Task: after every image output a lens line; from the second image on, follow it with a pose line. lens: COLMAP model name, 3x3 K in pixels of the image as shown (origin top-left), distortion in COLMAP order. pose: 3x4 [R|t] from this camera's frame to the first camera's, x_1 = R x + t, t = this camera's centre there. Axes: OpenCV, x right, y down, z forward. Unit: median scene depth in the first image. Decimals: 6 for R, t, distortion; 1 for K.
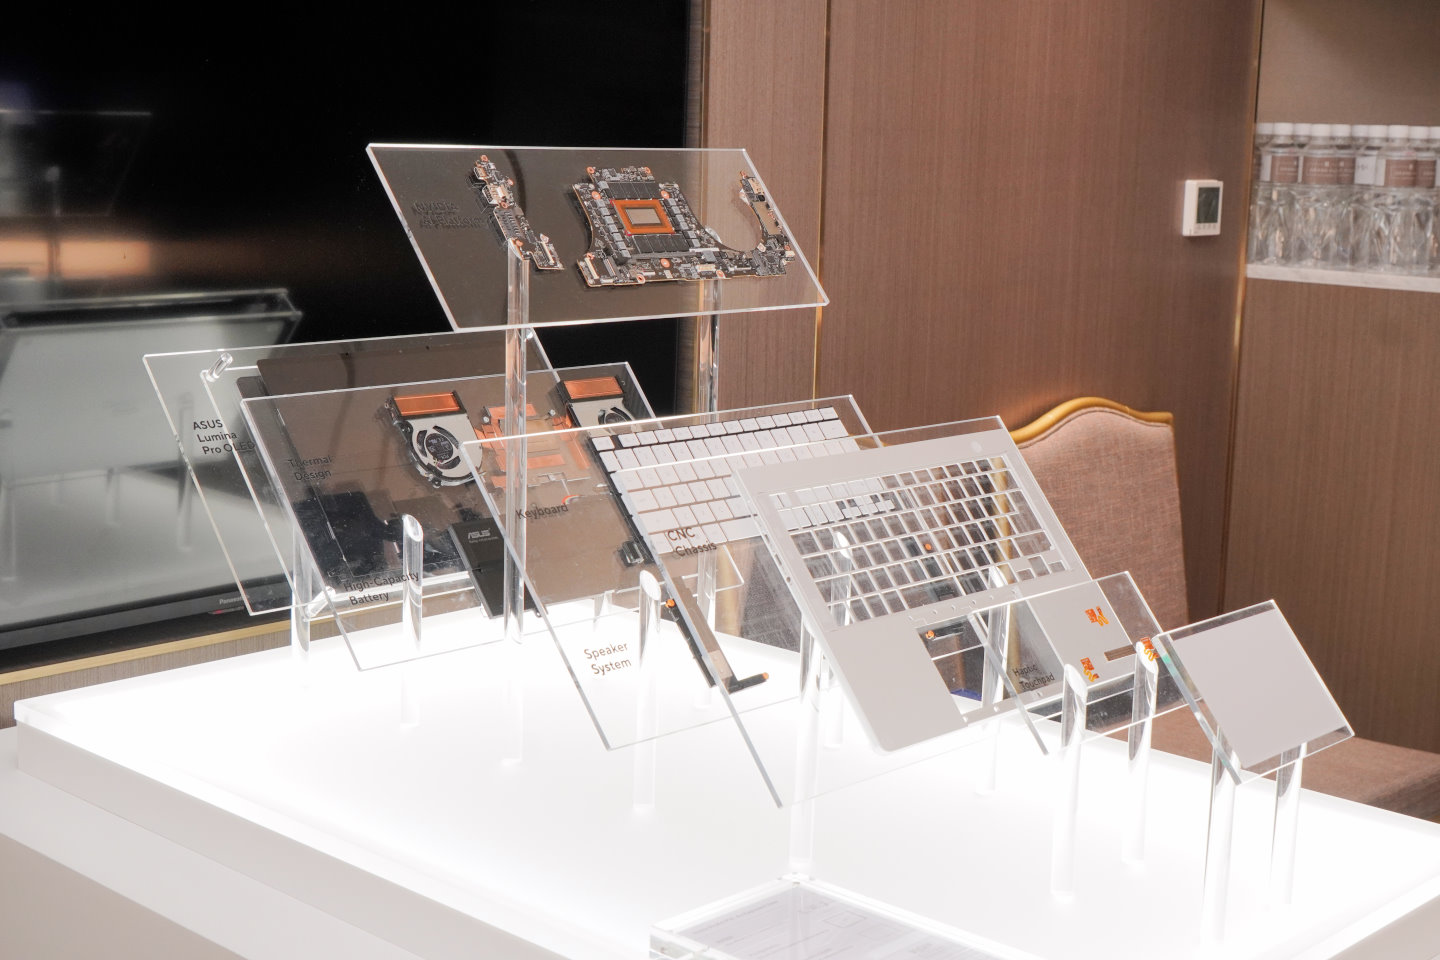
lens RADIAL K [[2027.2, 0, 720.2], [0, 2027.2, 481.1], [0, 0, 1]] dist [-0.000664, 0.000000]
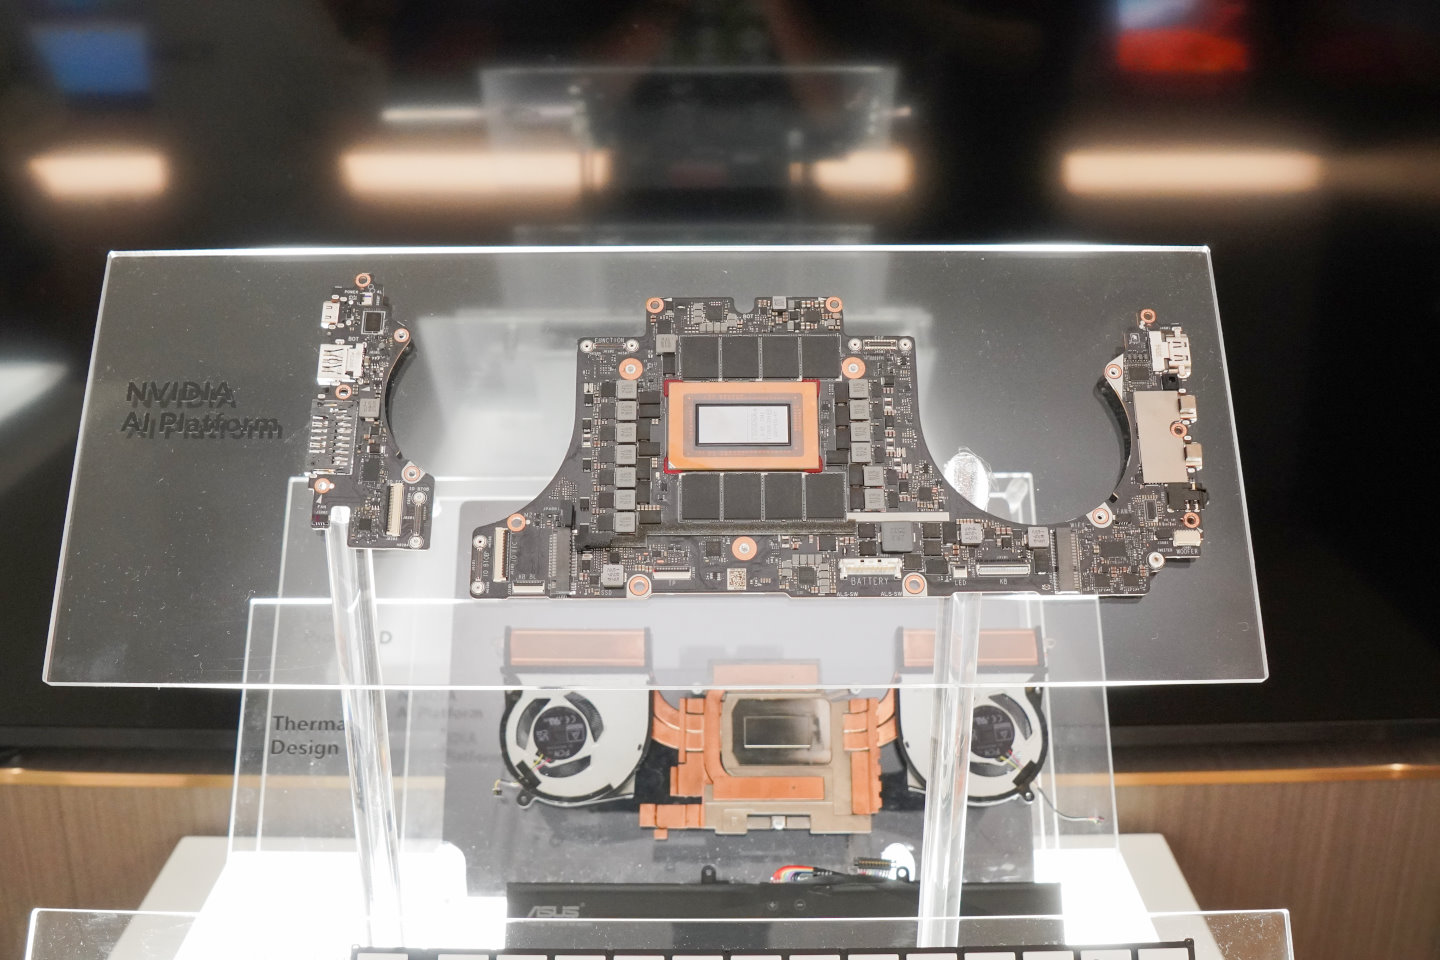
lens RADIAL K [[1465.3, 0, 719.0], [0, 1465.3, 477.6], [0, 0, 1]] dist [-0.093789, 0.000000]
pose [[0.681513, 0.198133, -0.704474, 0.172078], [-0.103413, 0.979065, 0.175319, -0.167107], [0.724462, -0.046630, 0.687735, 0.756850]]
